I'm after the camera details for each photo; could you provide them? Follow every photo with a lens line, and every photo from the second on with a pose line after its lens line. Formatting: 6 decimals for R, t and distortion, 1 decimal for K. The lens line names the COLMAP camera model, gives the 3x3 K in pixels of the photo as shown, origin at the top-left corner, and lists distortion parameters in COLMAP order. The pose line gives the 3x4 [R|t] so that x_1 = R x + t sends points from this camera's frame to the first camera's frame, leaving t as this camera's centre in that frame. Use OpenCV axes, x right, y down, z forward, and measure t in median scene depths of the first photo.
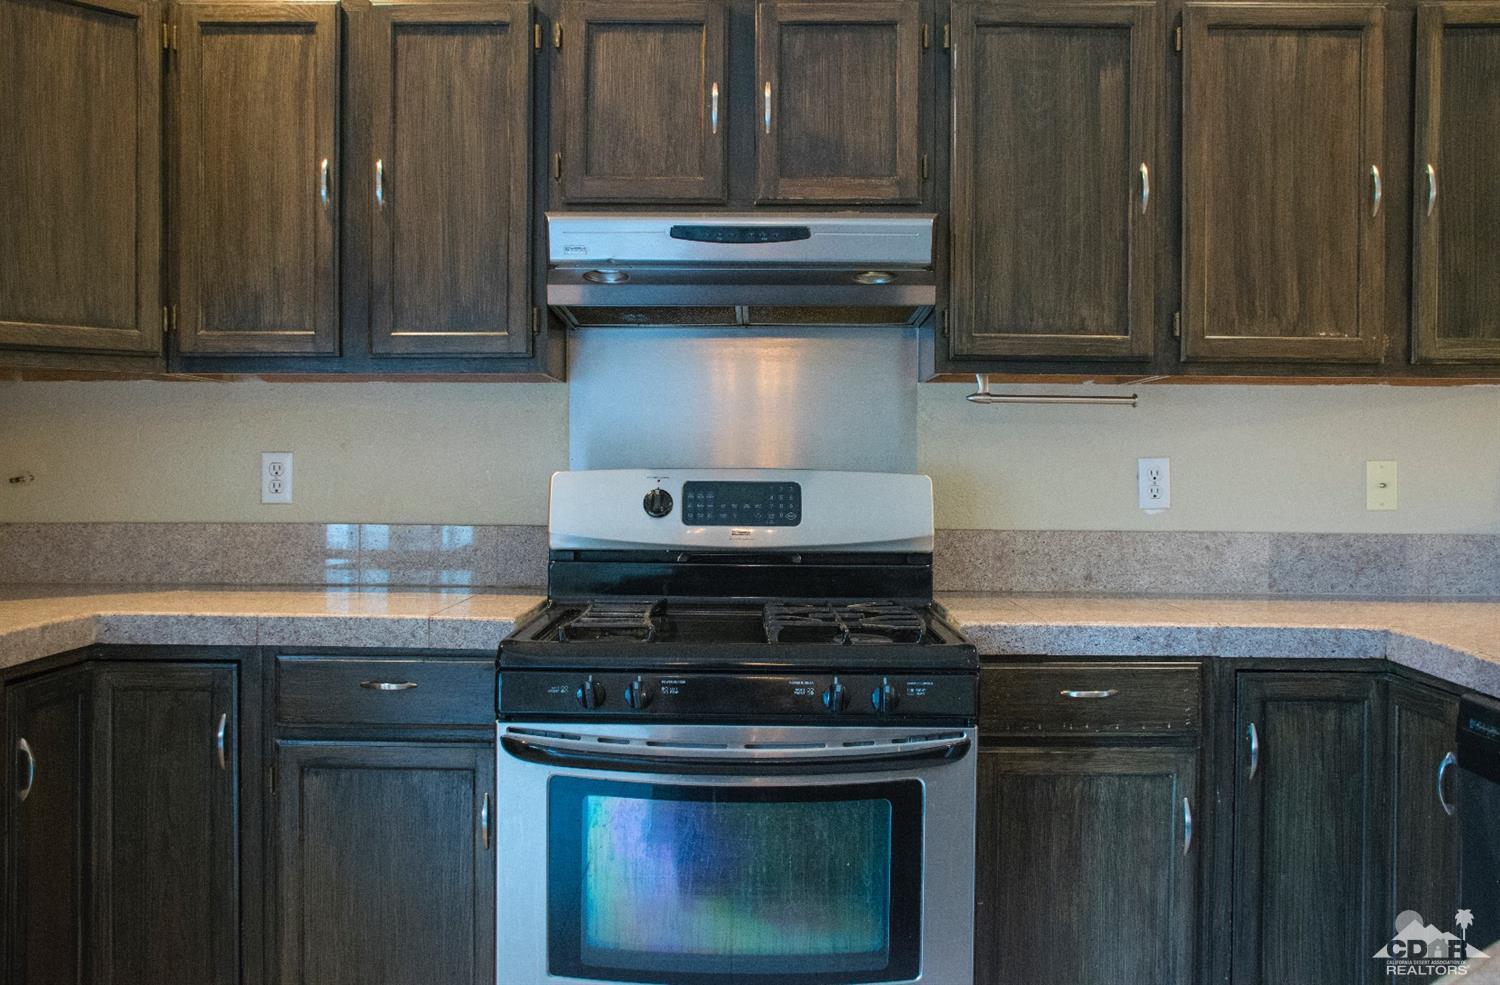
lens RADIAL K [[1380.3, 0, 750.0], [0, 1380.3, 492.5], [0, 0, 1]] dist [-0.019735, 0.009580]
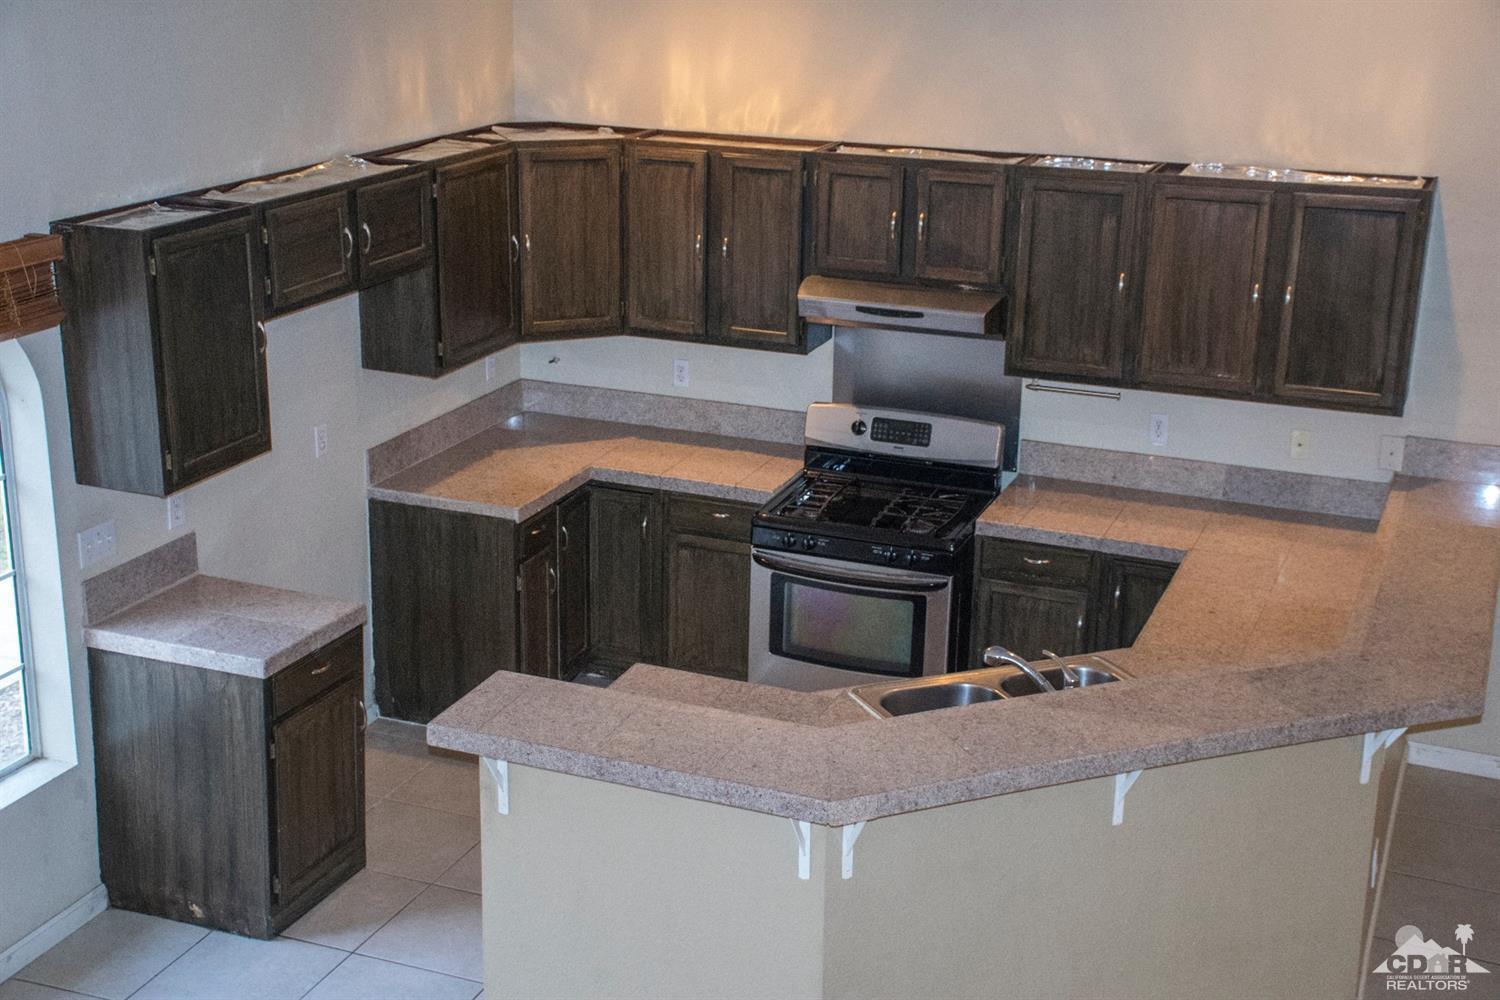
lens RADIAL K [[2017.9, 0, 750.0], [0, 2017.9, 500.0], [0, 0, 1]] dist [0.153497, 0.052004]
pose [[0.934706, 0.117959, -0.335277, 0.748864], [-0.018707, 0.958340, 0.285017, -0.696395], [0.354930, -0.260135, 0.897972, -1.607459]]
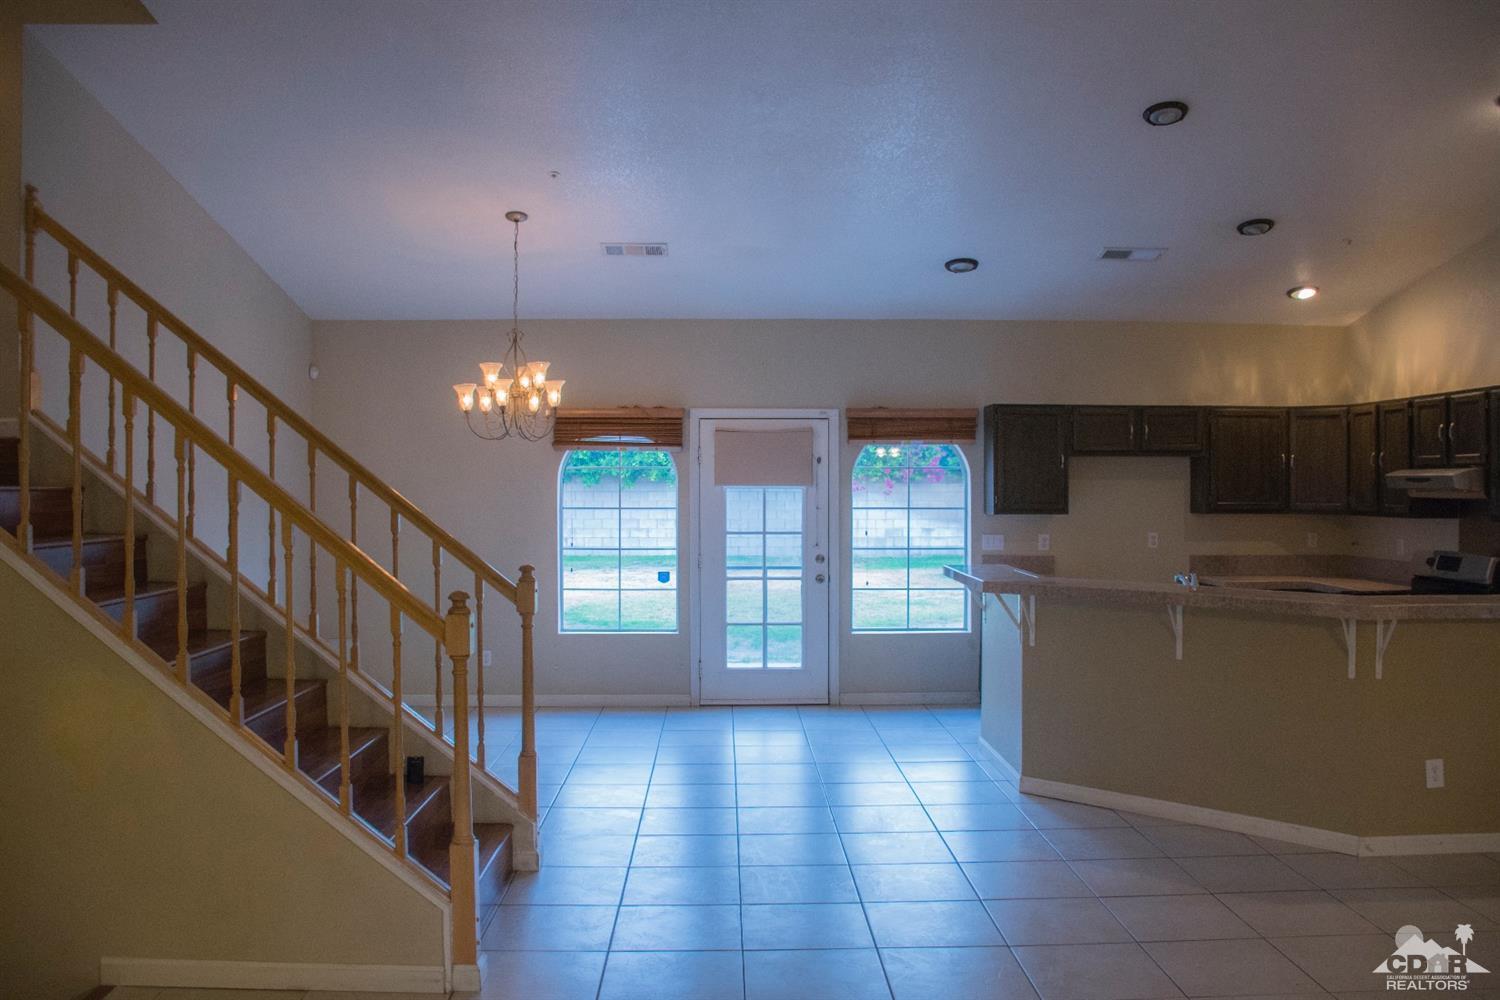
lens RADIAL K [[1177.8, 0, 750.0], [0, 1177.8, 500.0], [0, 0, 1]] dist [-0.158817, 0.114742]
pose [[0.025688, 0.007902, -0.999639, 2.412219], [-0.016782, 0.999831, 0.007473, -0.123250], [0.999529, 0.016584, 0.025816, -0.584452]]
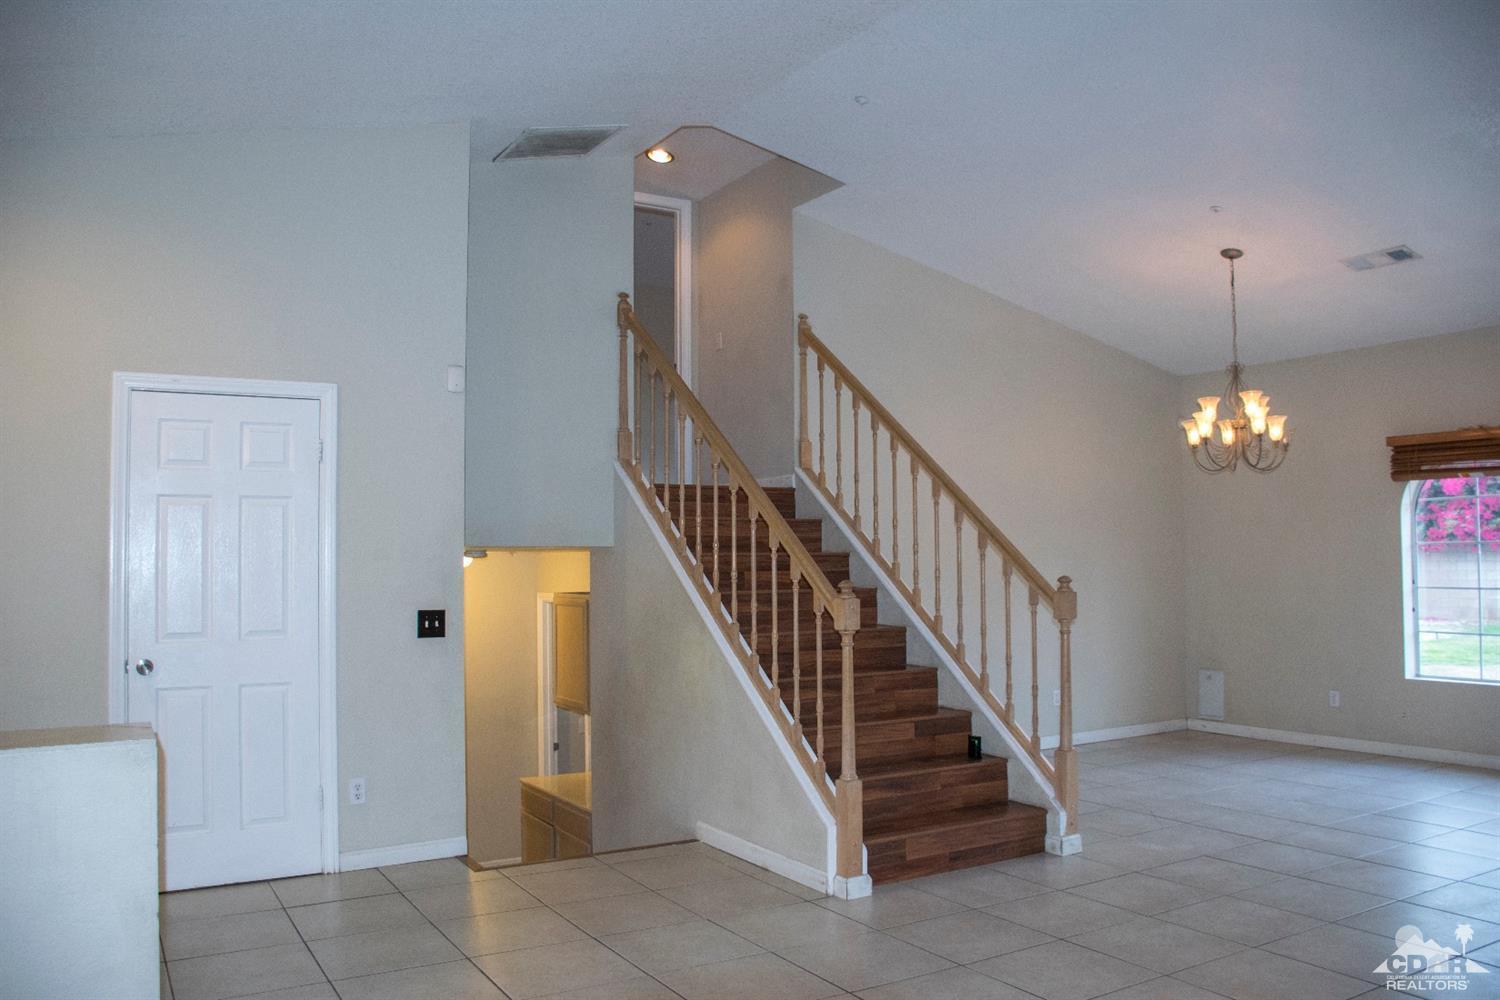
lens RADIAL K [[1177.8, 0, 750.0], [0, 1177.8, 500.0], [0, 0, 1]] dist [-0.158817, 0.114742]
pose [[-0.854483, -0.026979, -0.518778, 2.113802], [-0.008059, 0.999219, -0.038691, -0.056094], [0.519417, -0.028880, -0.854033, 0.521933]]
